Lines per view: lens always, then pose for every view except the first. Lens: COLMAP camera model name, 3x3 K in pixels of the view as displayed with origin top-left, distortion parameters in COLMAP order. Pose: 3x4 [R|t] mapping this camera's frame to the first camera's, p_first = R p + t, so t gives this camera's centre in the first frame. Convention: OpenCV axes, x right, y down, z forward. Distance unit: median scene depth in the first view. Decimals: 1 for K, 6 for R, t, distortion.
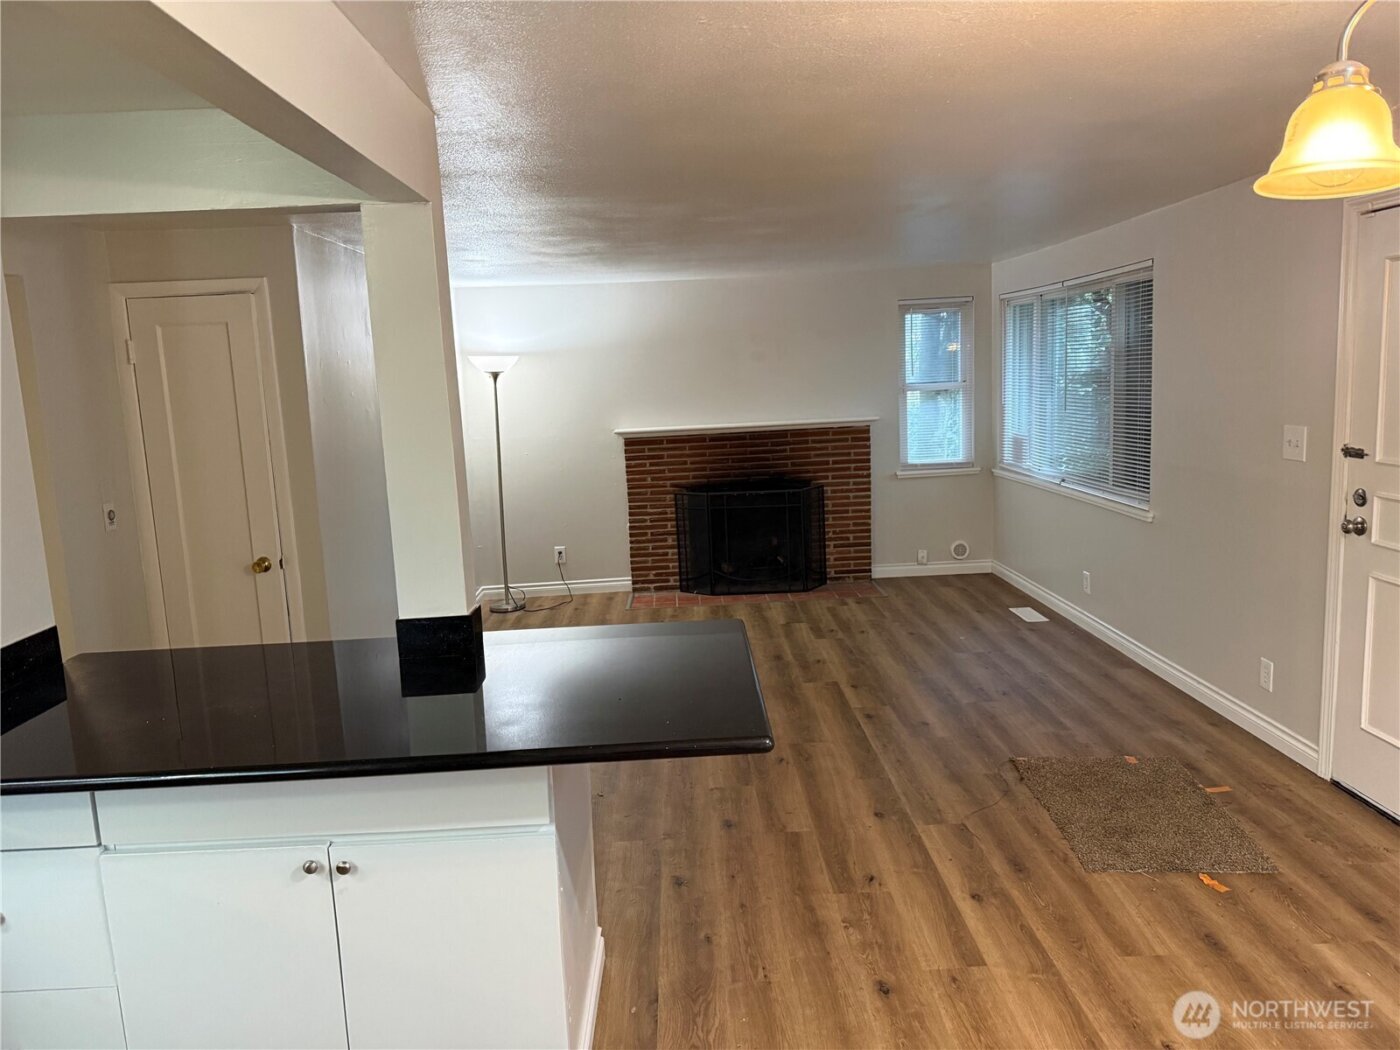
lens RADIAL K [[978.8, 0, 720.0], [0, 978.8, 518.5], [0, 0, 1]] dist [0.064247, -0.082745]
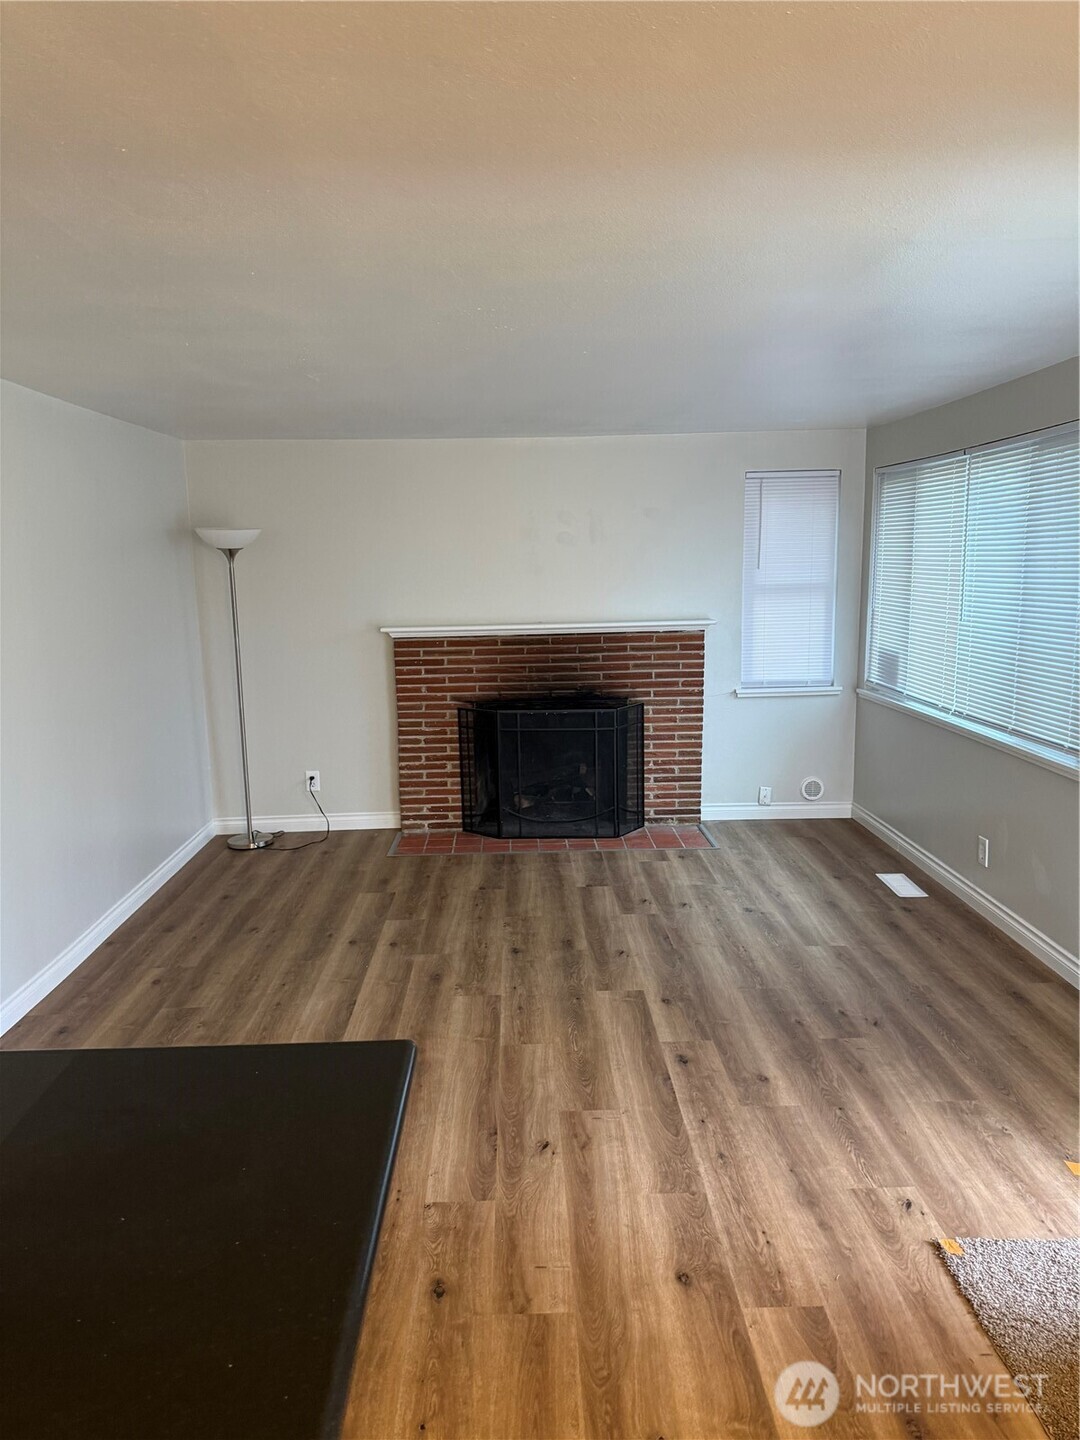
lens RADIAL K [[1006.3, 0, 546.2], [0, 1006.3, 739.8], [0, 0, 1]] dist [0.063328, -0.181756]
pose [[0.999557, 0.028633, -0.008174, 0.035166], [-0.028373, 0.999139, 0.030266, -0.027926], [0.009033, -0.030020, 0.999508, 0.187336]]
